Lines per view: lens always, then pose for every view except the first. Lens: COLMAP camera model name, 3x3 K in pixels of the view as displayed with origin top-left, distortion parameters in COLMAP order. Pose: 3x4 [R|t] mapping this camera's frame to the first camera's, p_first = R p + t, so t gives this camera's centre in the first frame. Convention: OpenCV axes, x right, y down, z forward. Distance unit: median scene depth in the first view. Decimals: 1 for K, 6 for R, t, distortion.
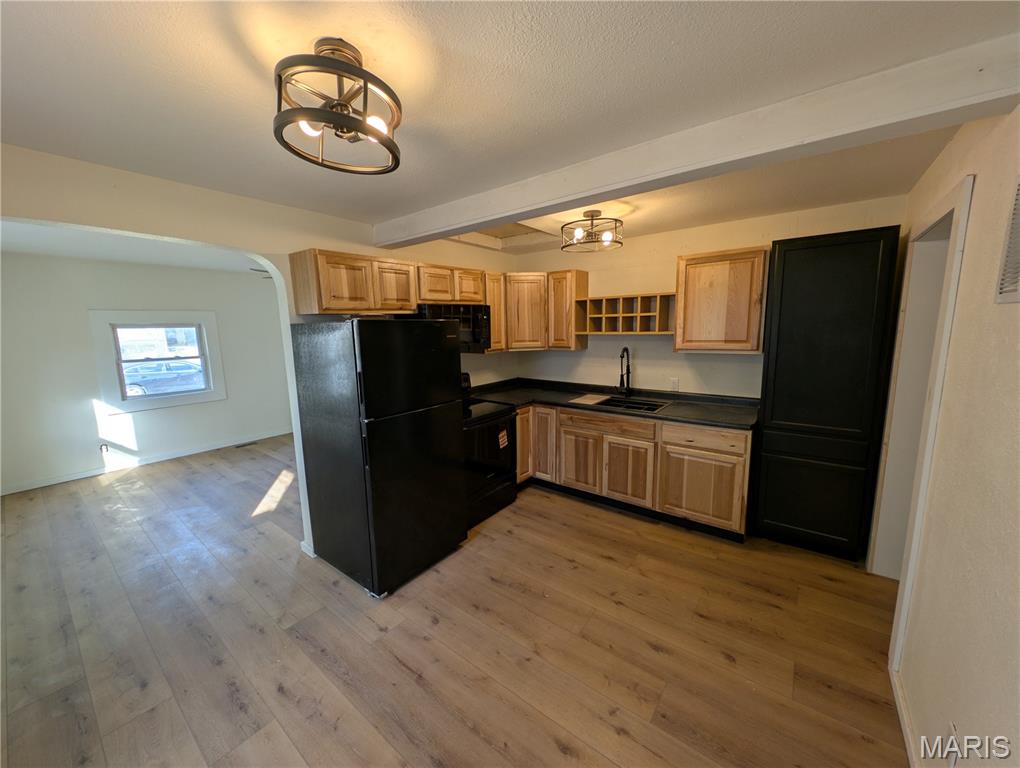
lens RADIAL K [[383.5, 0, 512.2], [0, 383.5, 386.4], [0, 0, 1]] dist [-0.002845, -0.000143]
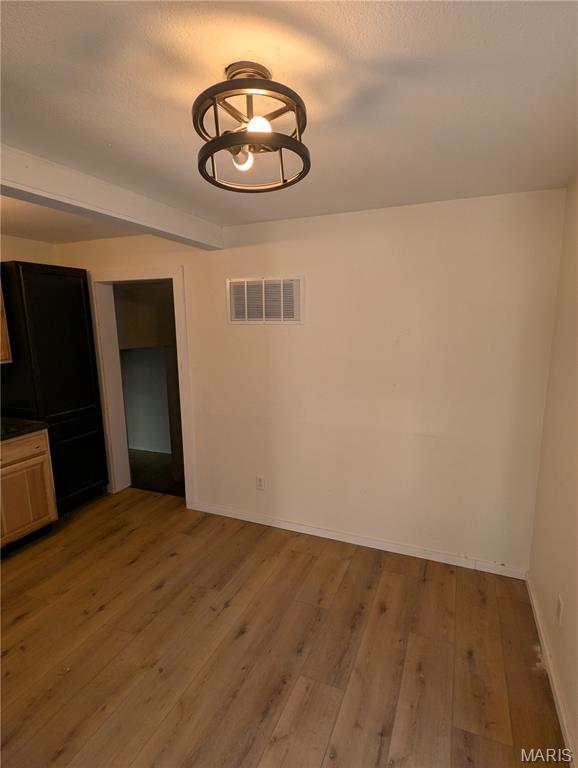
lens RADIAL K [[404.9, 0, 291.0], [0, 404.9, 385.7], [0, 0, 1]] dist [-0.000091, -0.000360]
pose [[-0.246827, -0.141874, 0.958618, -0.941207], [0.174804, 0.966479, 0.188047, -0.144442], [-0.953163, 0.213986, -0.213753, 0.734628]]
